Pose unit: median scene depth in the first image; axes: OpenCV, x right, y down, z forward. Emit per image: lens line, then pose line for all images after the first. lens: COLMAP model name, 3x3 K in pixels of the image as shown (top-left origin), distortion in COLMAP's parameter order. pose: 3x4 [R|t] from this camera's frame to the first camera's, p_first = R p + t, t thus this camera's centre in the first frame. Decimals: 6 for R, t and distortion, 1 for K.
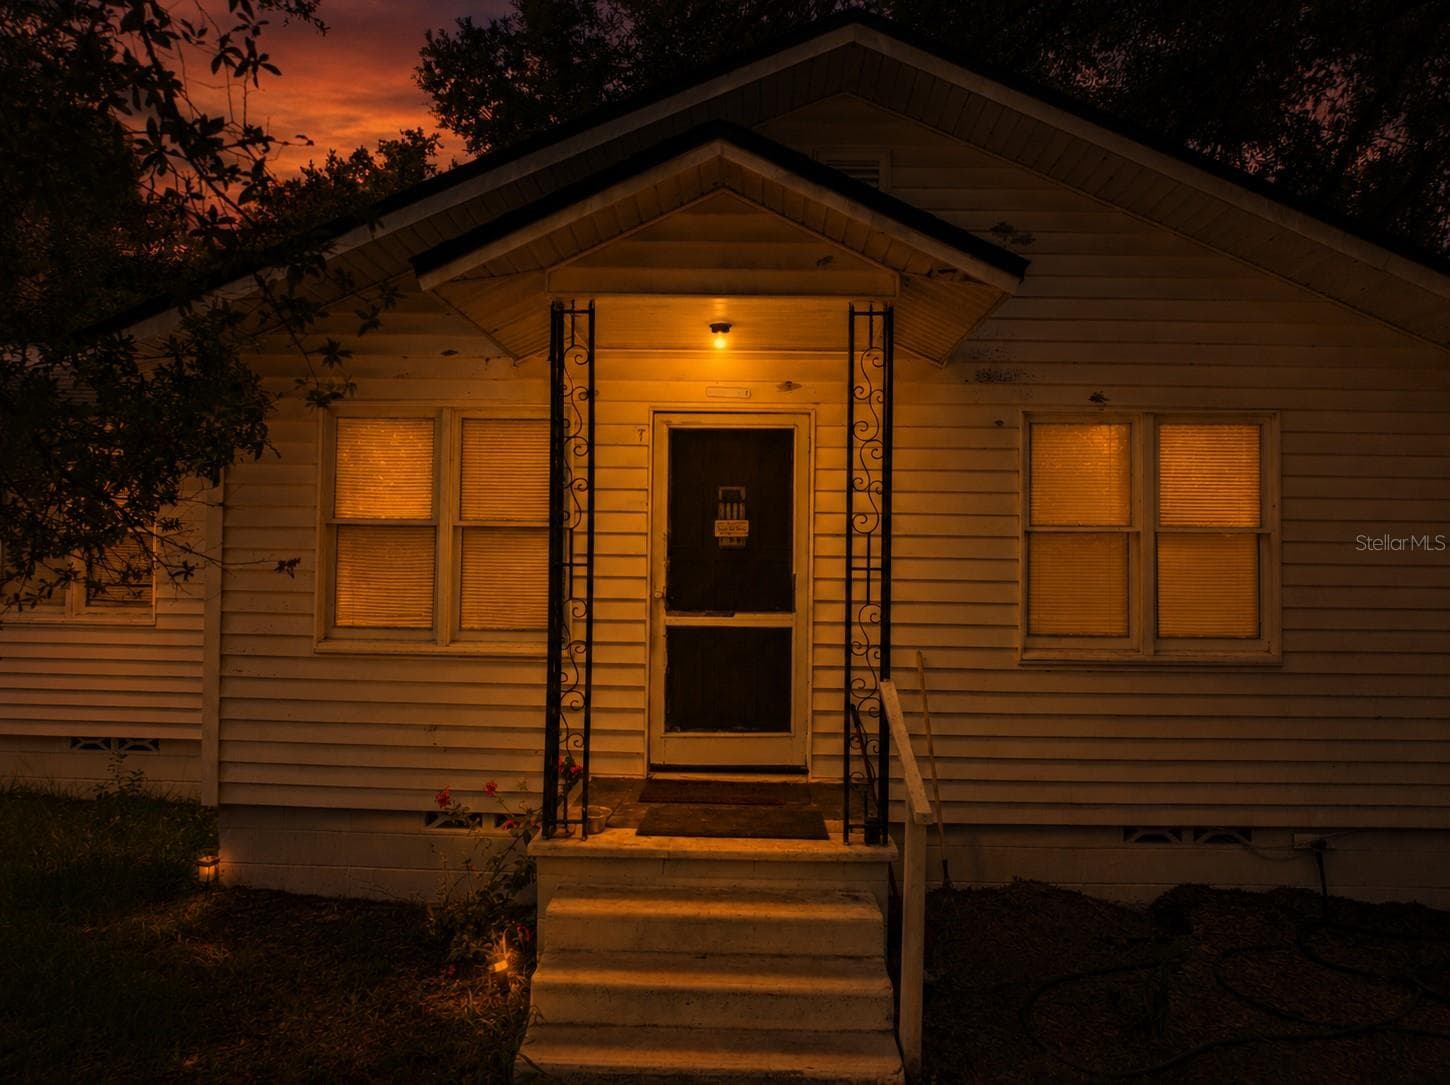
lens RADIAL K [[1014.1, 0, 722.7], [0, 1014.1, 522.3], [0, 0, 1]] dist [-0.046111, 0.005739]
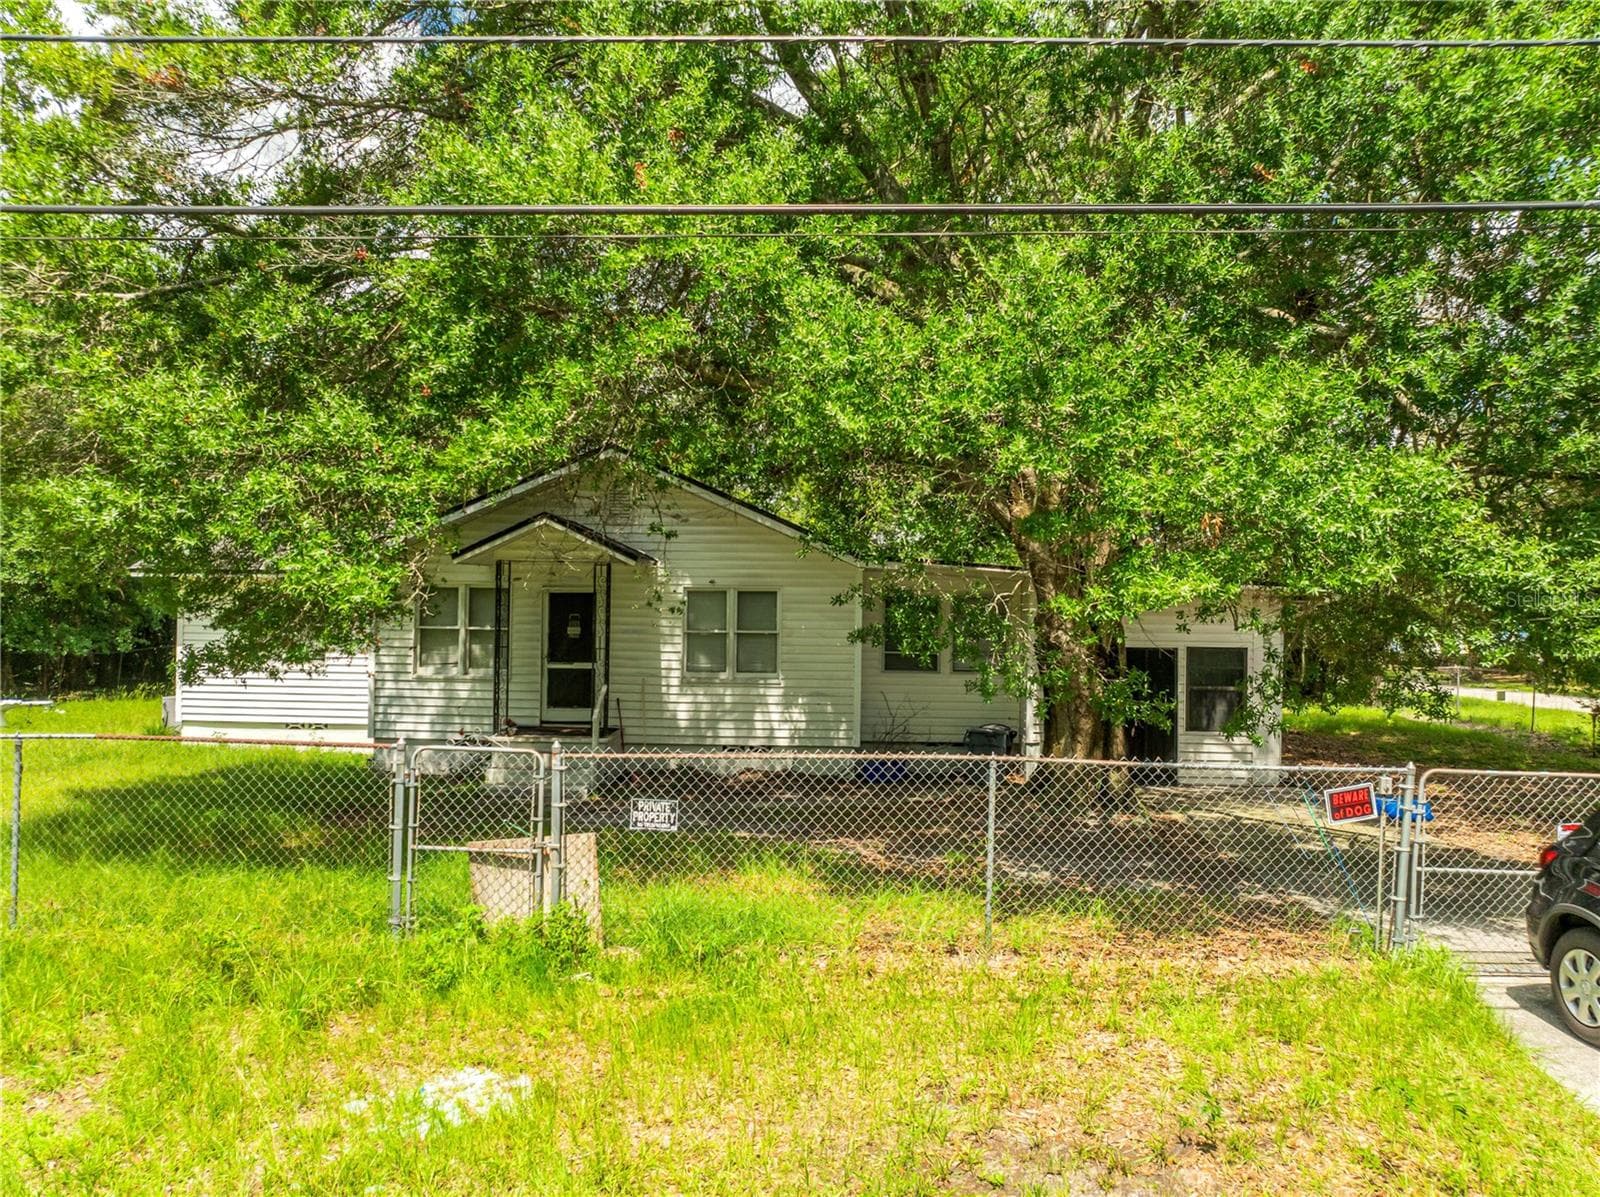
lens RADIAL K [[1031.9, 0, 799.2], [0, 1031.9, 570.7], [0, 0, 1]] dist [-0.054858, 0.000156]
pose [[0.999326, 0.001528, 0.036666, 0.356644], [-0.001389, 0.999992, -0.003794, -0.101232], [-0.036671, 0.003741, 0.999320, -1.203209]]
